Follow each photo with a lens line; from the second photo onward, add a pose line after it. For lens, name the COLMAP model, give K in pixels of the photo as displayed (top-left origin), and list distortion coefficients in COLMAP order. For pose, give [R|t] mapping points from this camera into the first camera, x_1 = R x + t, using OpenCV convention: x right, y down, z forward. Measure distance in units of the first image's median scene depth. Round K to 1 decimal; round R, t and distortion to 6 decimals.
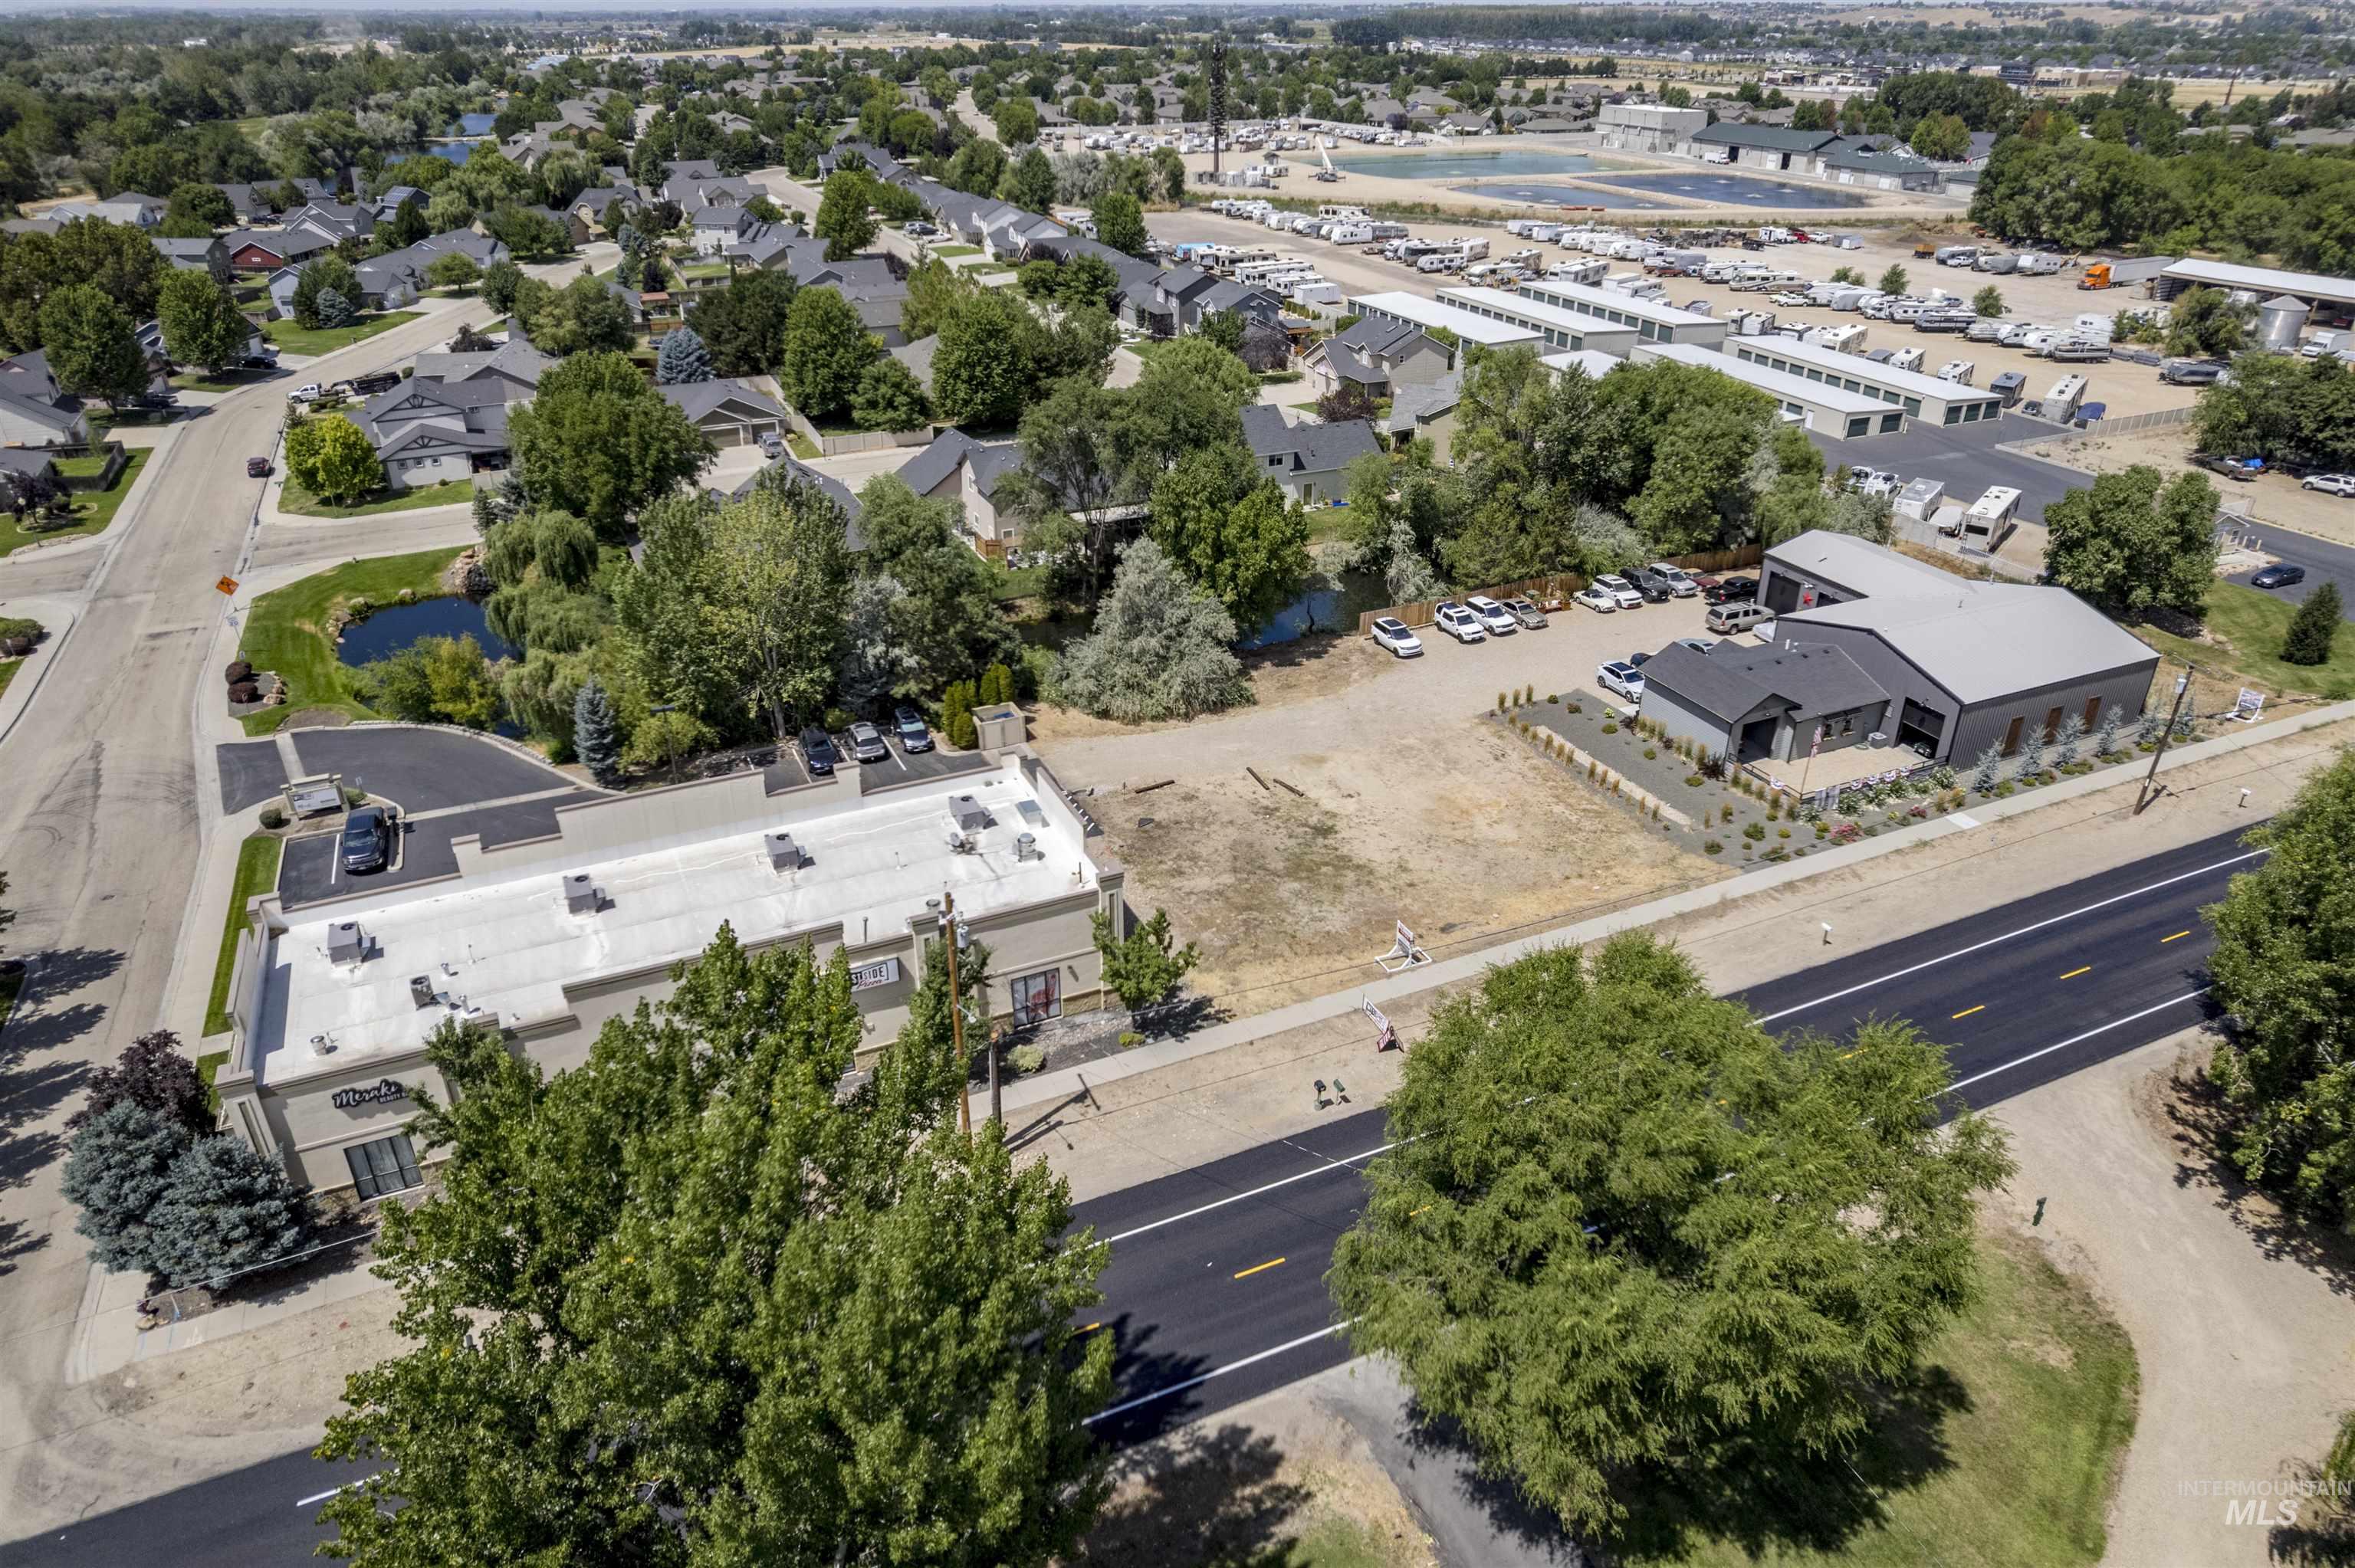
lens RADIAL K [[1504.7, 0, 1182.3], [0, 1504.7, 780.6], [0, 0, 1]] dist [-0.073148, 0.064749]
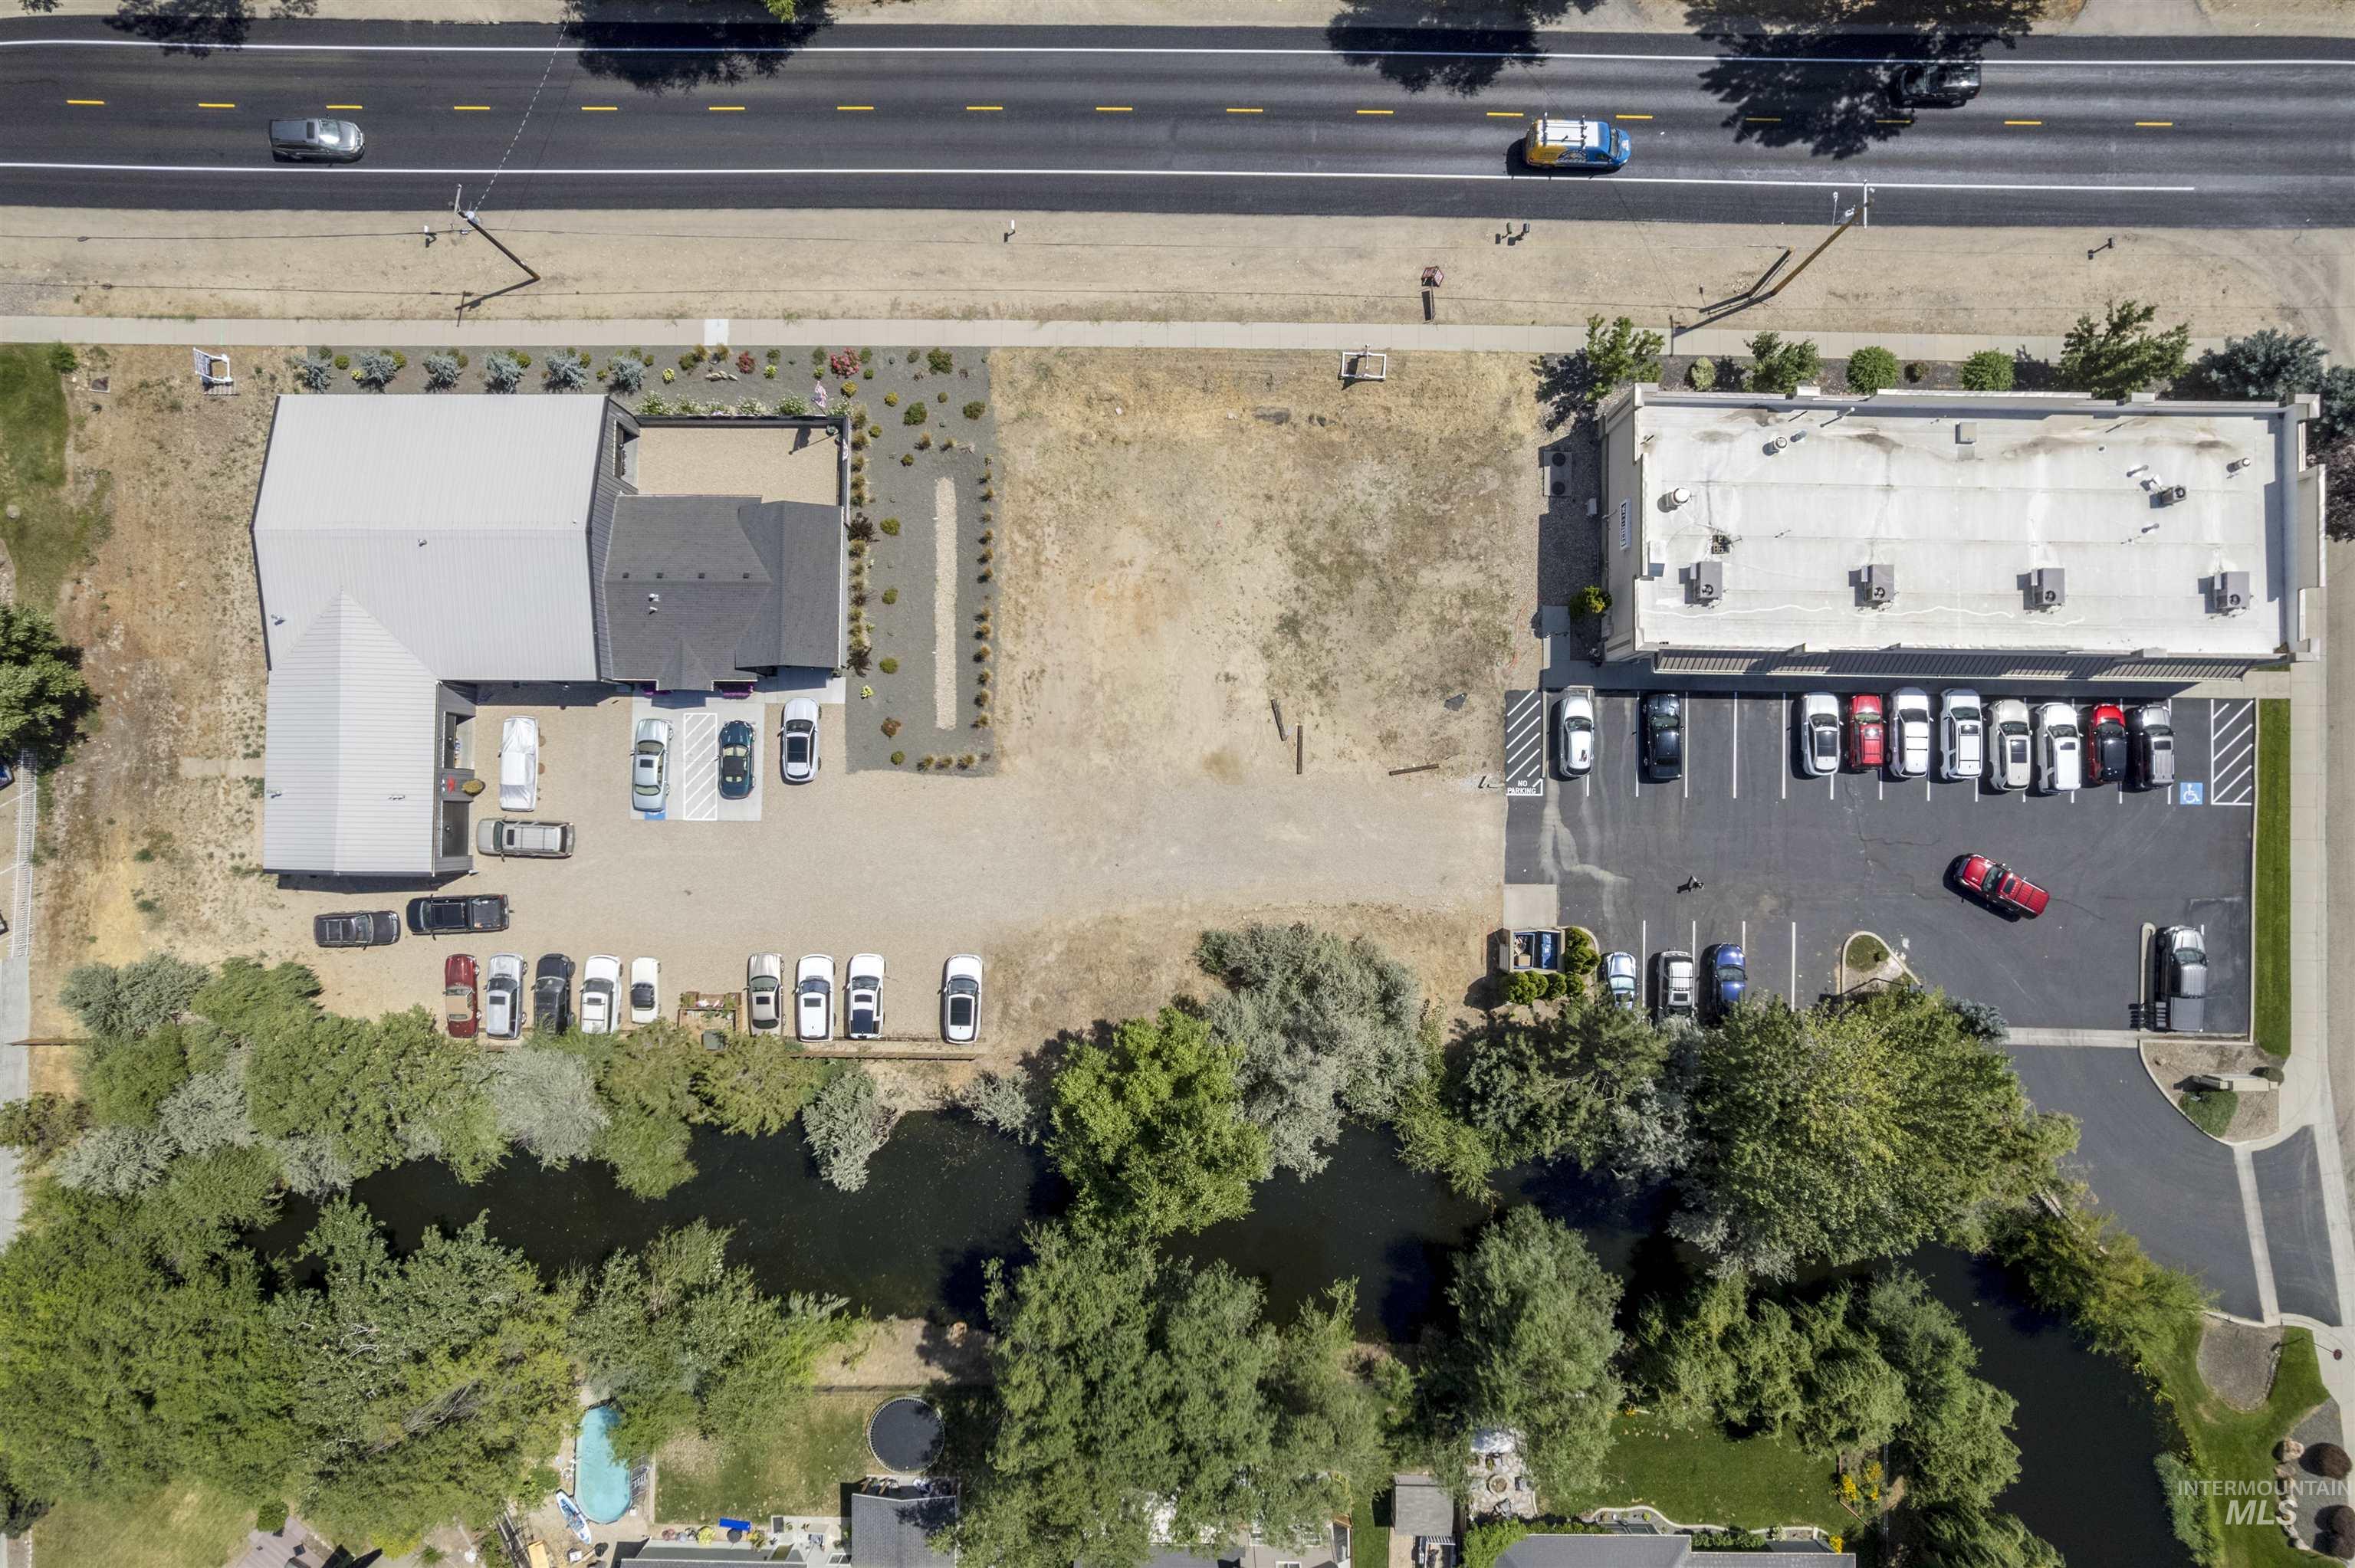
lens RADIAL K [[1510.1, 0, 1181.4], [0, 1510.1, 779.2], [0, 0, 1]] dist [-0.082294, 0.077983]
pose [[-0.902723, -0.429919, 0.016122, 0.074323], [0.207991, -0.403312, 0.891111, -0.675231], [-0.376604, 0.807780, 0.453498, 0.493758]]
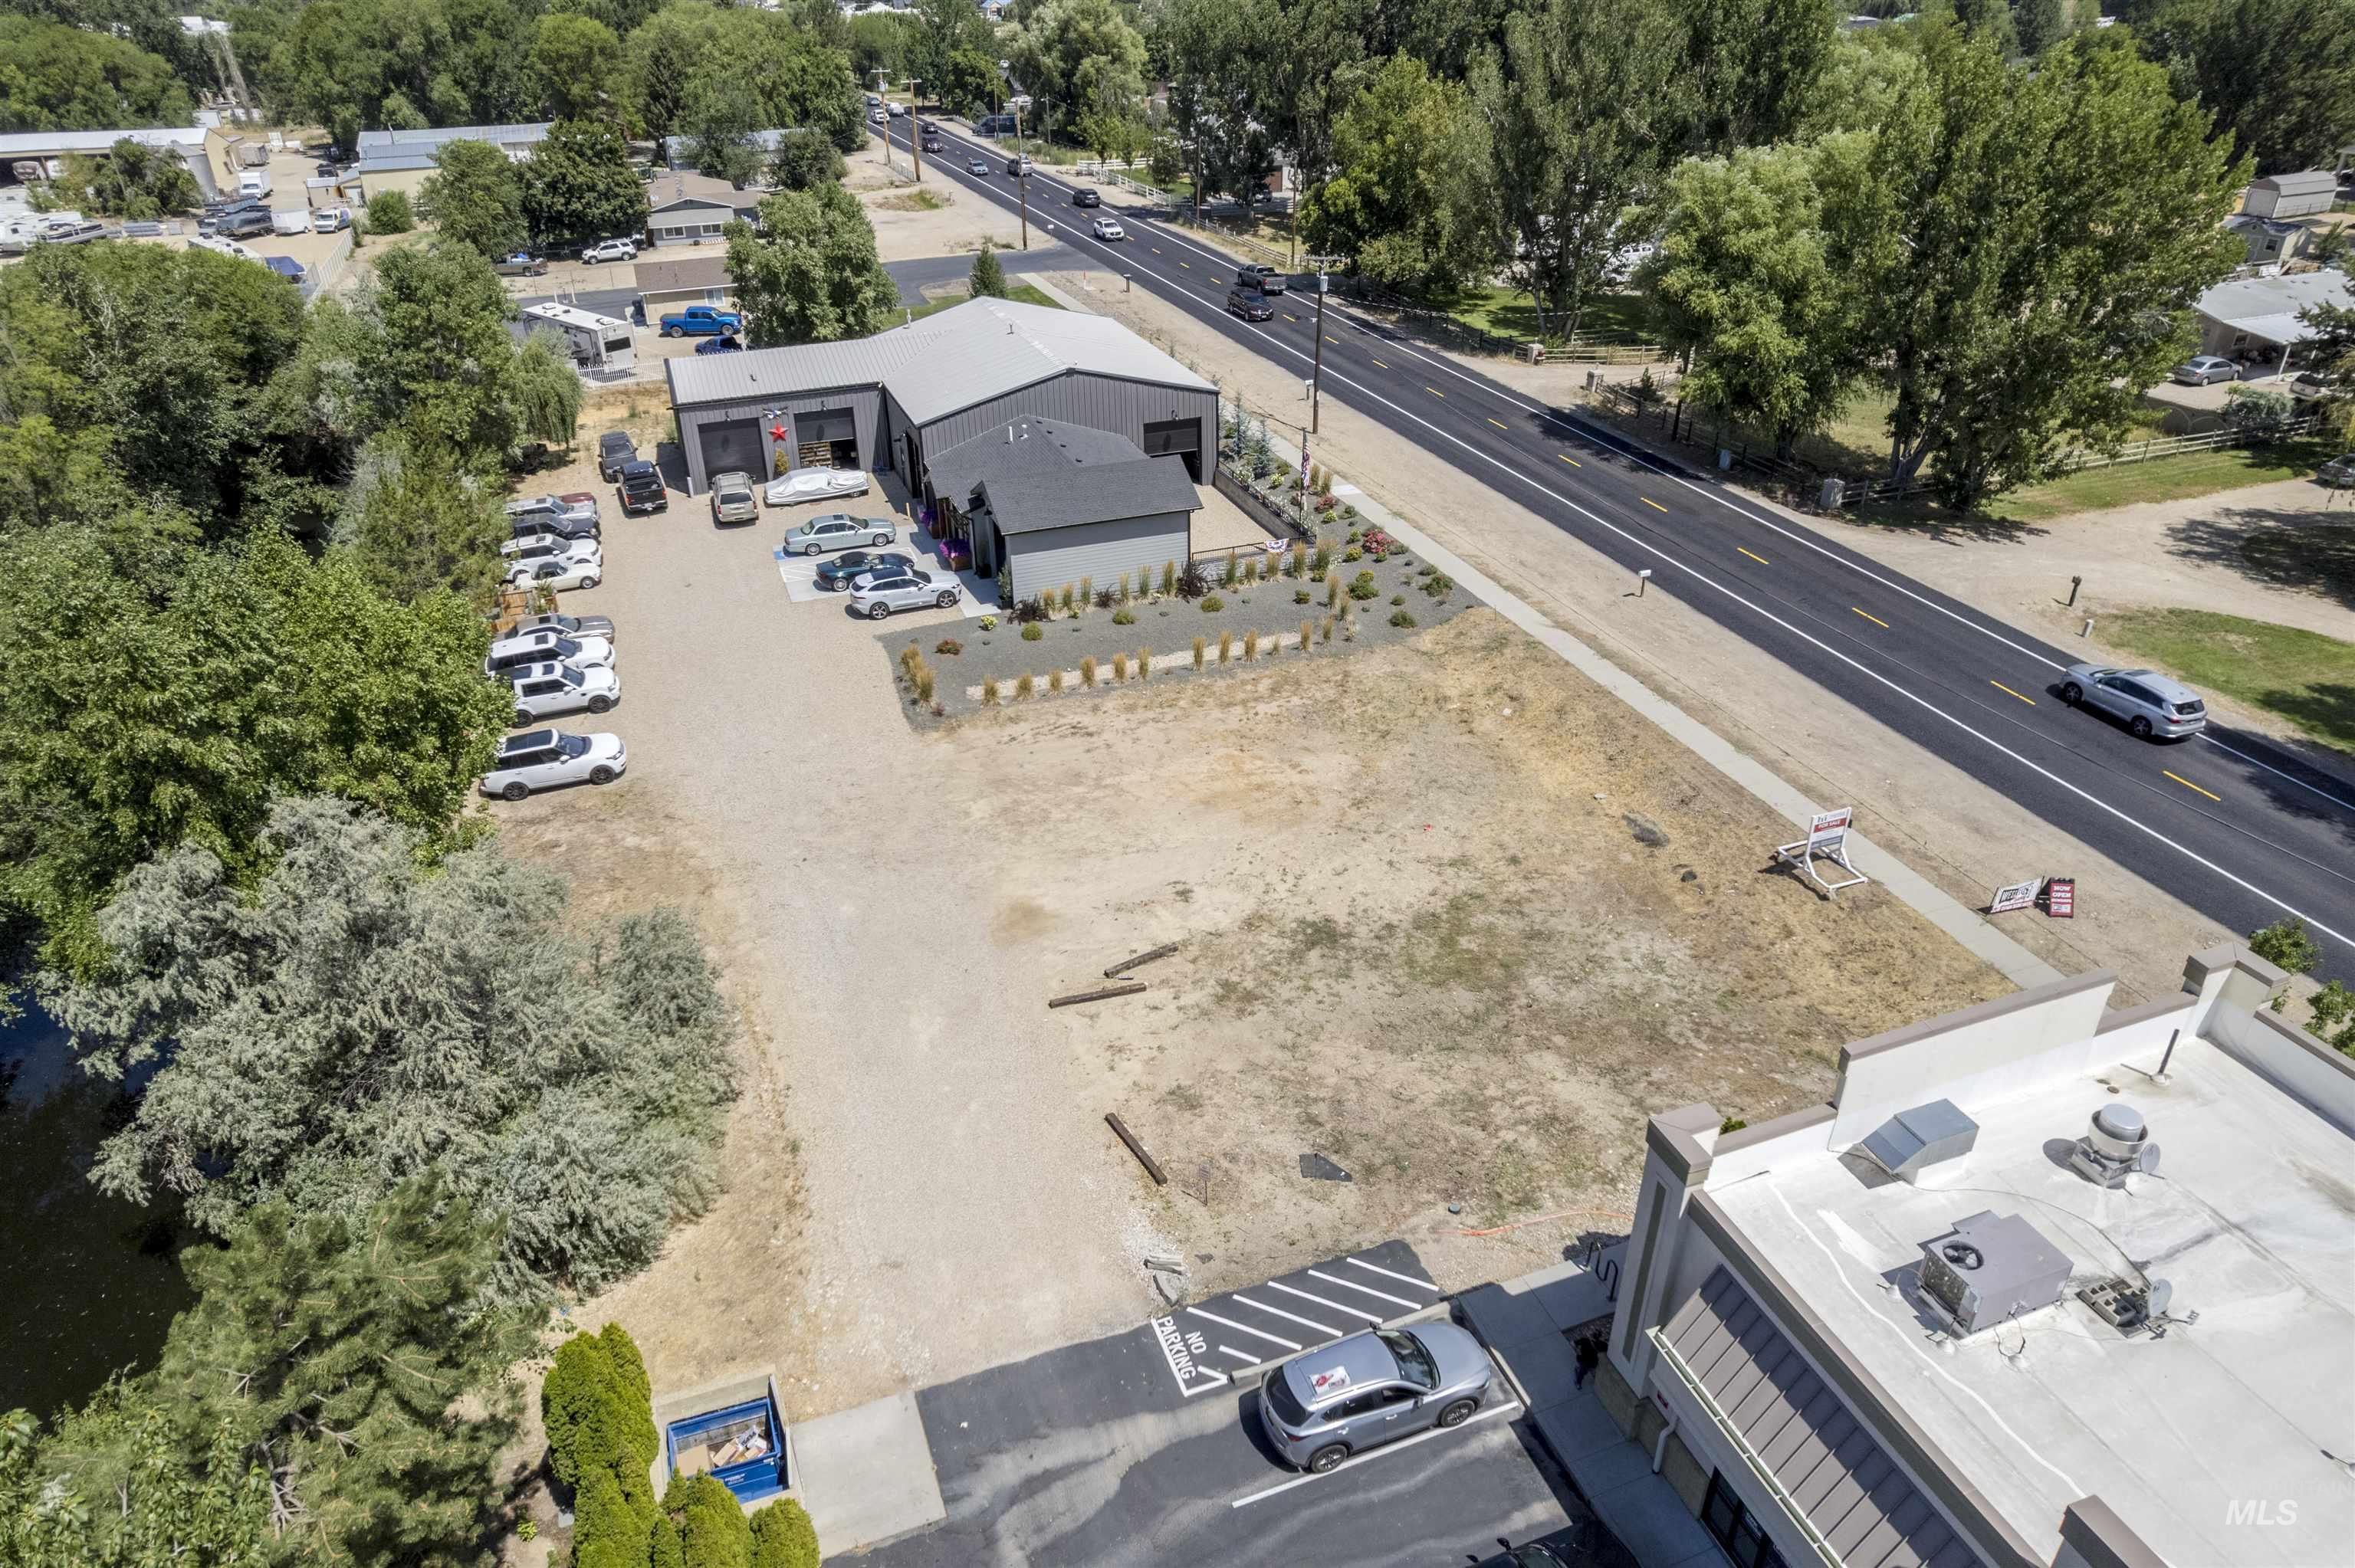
lens RADIAL K [[1504.7, 0, 1182.3], [0, 1504.7, 780.6], [0, 0, 1]] dist [-0.073148, 0.064749]
pose [[0.081524, -0.492908, 0.866254, -0.243944], [0.477863, 0.782063, 0.400030, -0.175211], [-0.874643, 0.381338, 0.299300, 0.649675]]
